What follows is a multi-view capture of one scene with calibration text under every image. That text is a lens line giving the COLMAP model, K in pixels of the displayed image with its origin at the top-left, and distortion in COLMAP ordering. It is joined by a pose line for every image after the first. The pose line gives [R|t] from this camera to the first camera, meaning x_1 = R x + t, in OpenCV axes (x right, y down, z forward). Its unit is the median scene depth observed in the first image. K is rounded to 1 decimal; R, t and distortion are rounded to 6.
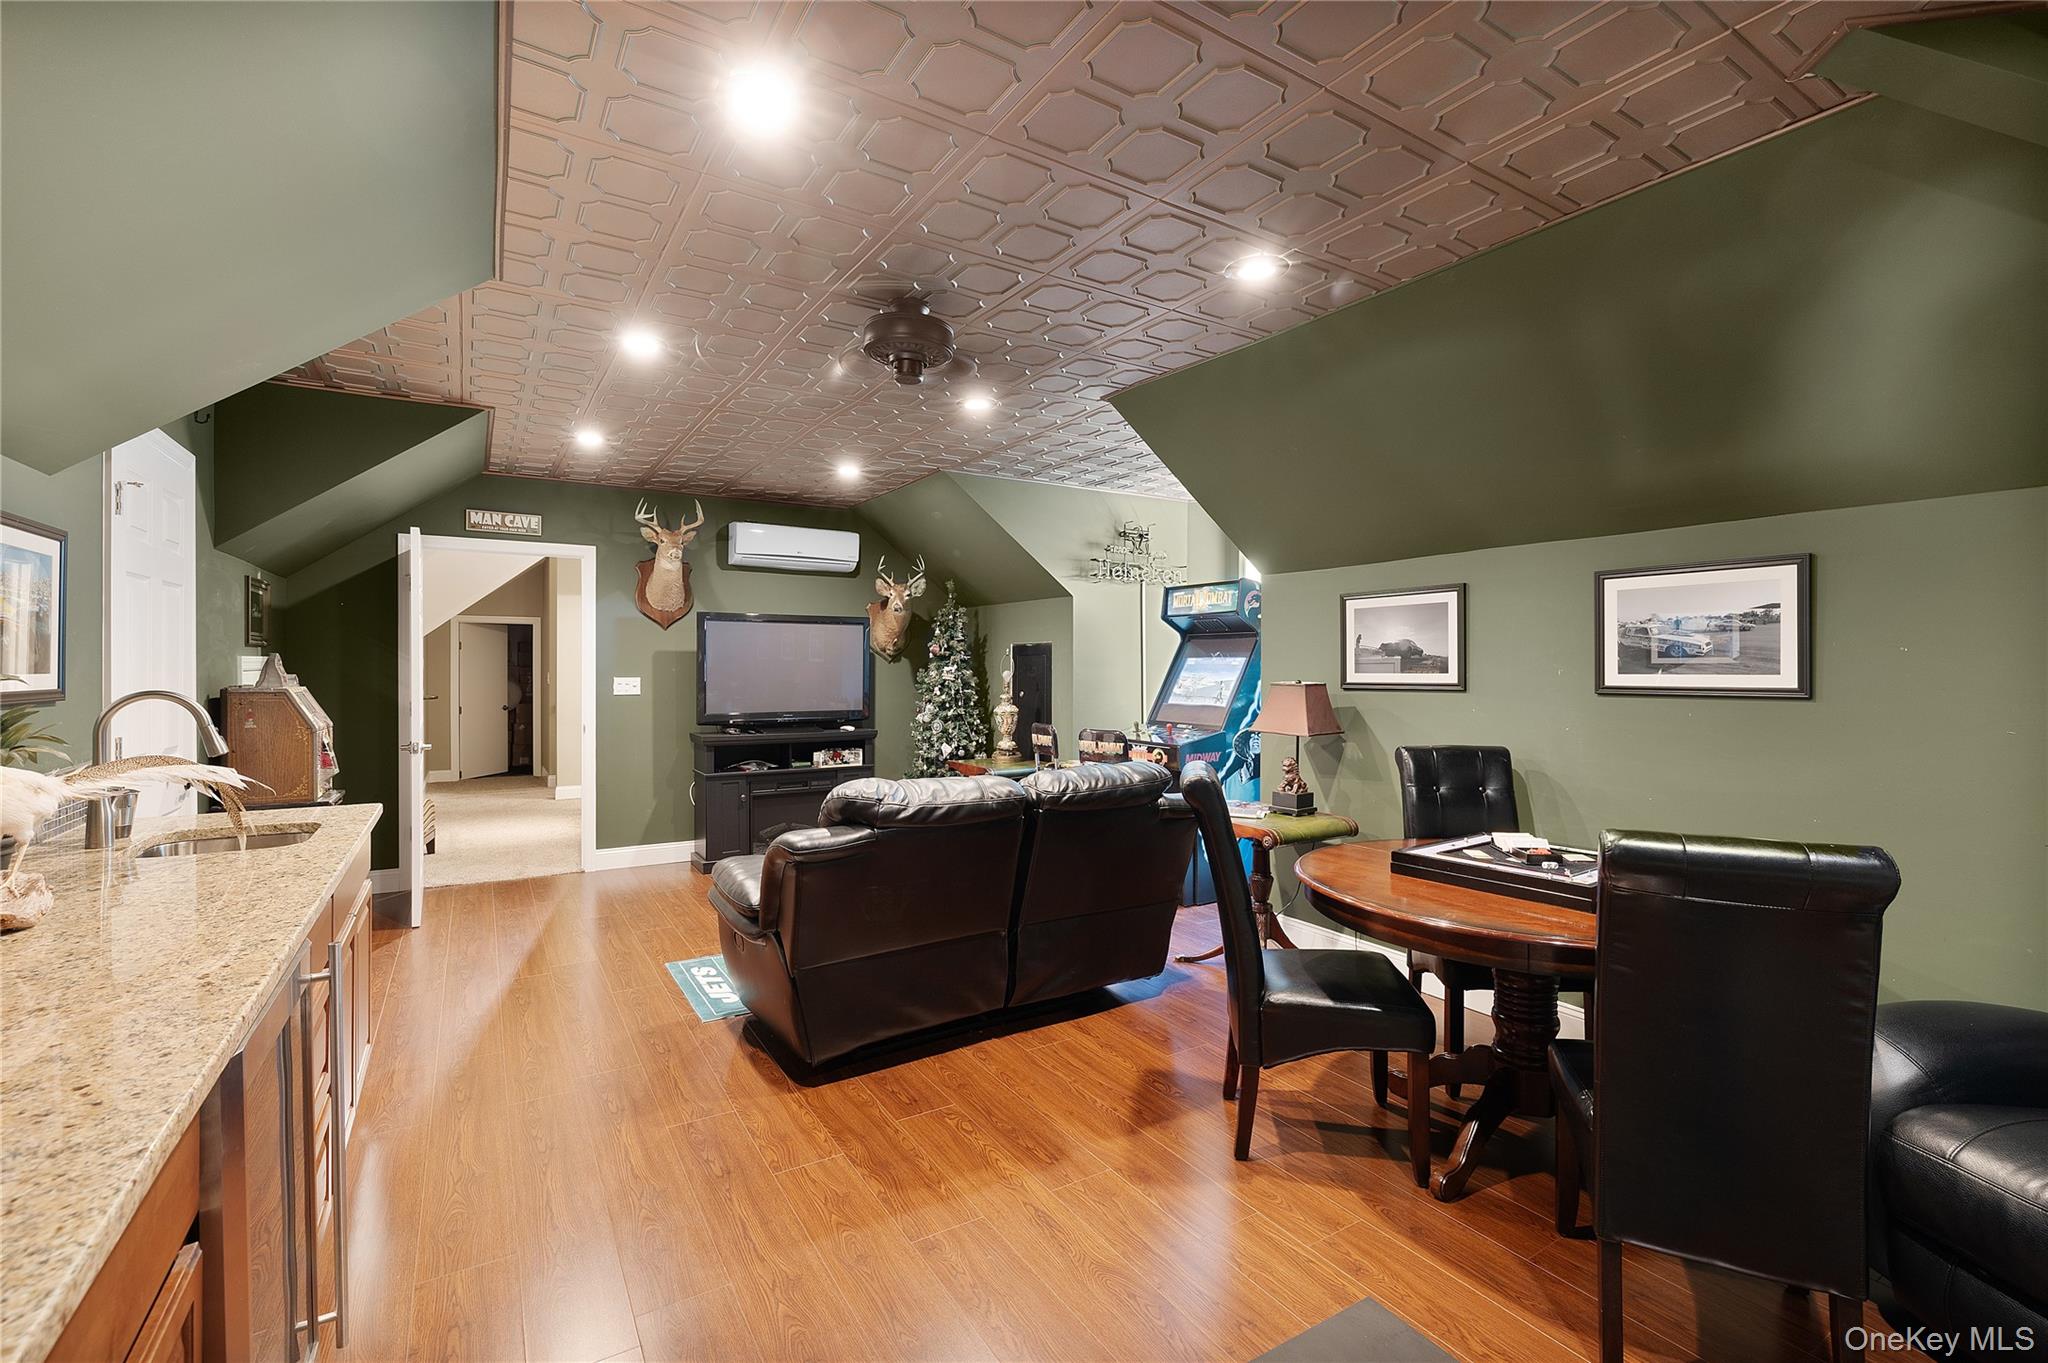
lens RADIAL K [[883.5, 0, 1015.5], [0, 883.5, 671.0], [0, 0, 1]] dist [0.002275, 0.000837]
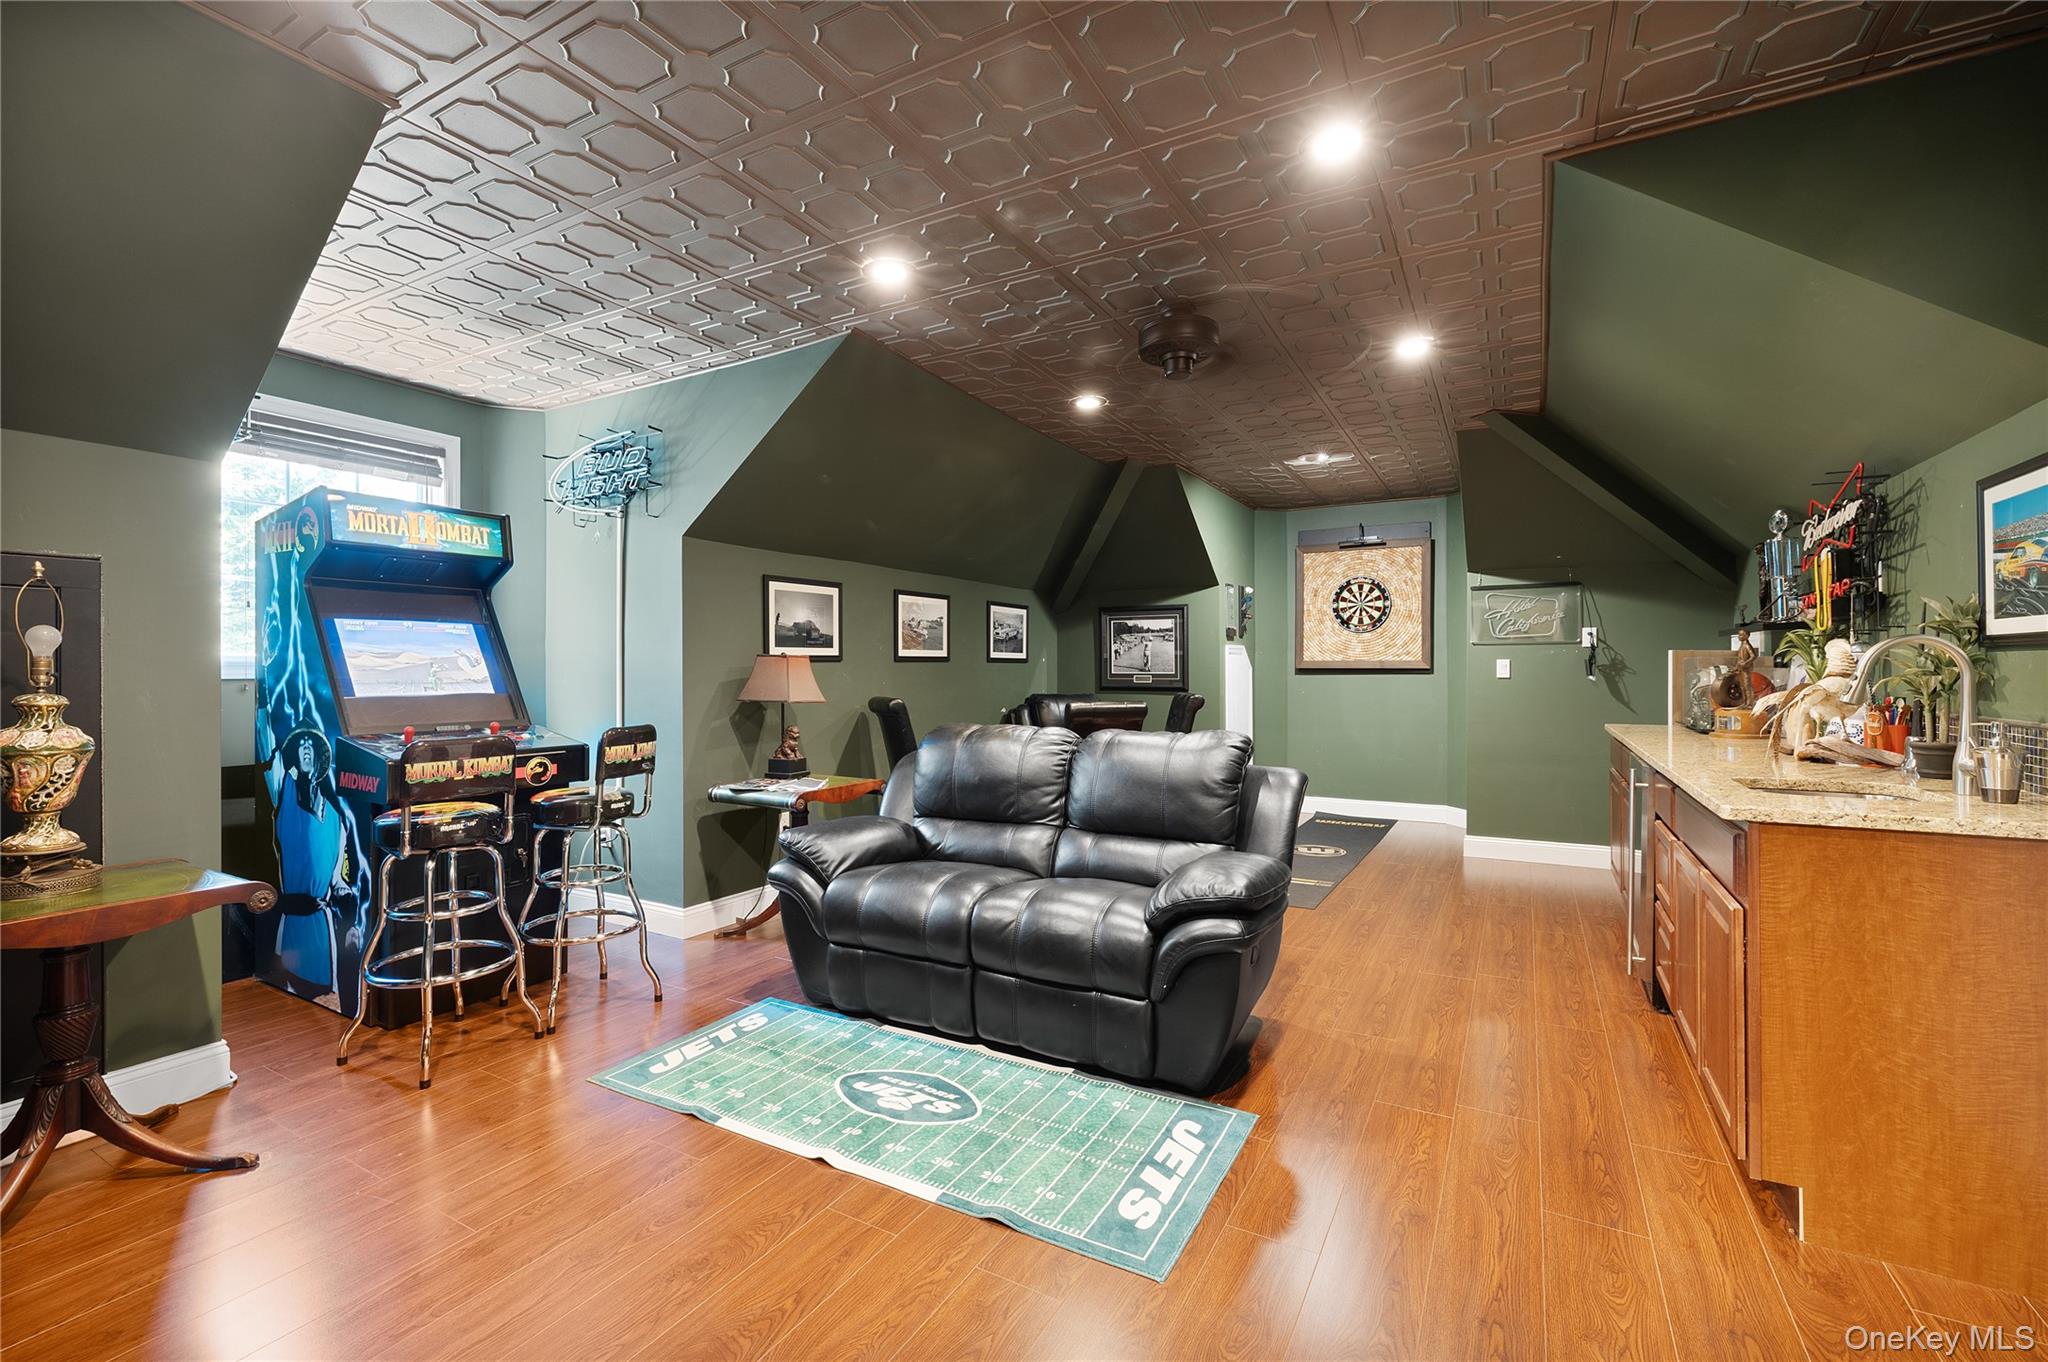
lens RADIAL K [[883.5, 0, 1014.1], [0, 883.5, 669.6], [0, 0, 1]] dist [0.002275, 0.000837]
pose [[-0.476448, -0.003244, 0.879197, -0.821229], [0.004828, 0.999968, 0.006306, 0.028232], [-0.879189, 0.007249, -0.476418, 1.400476]]
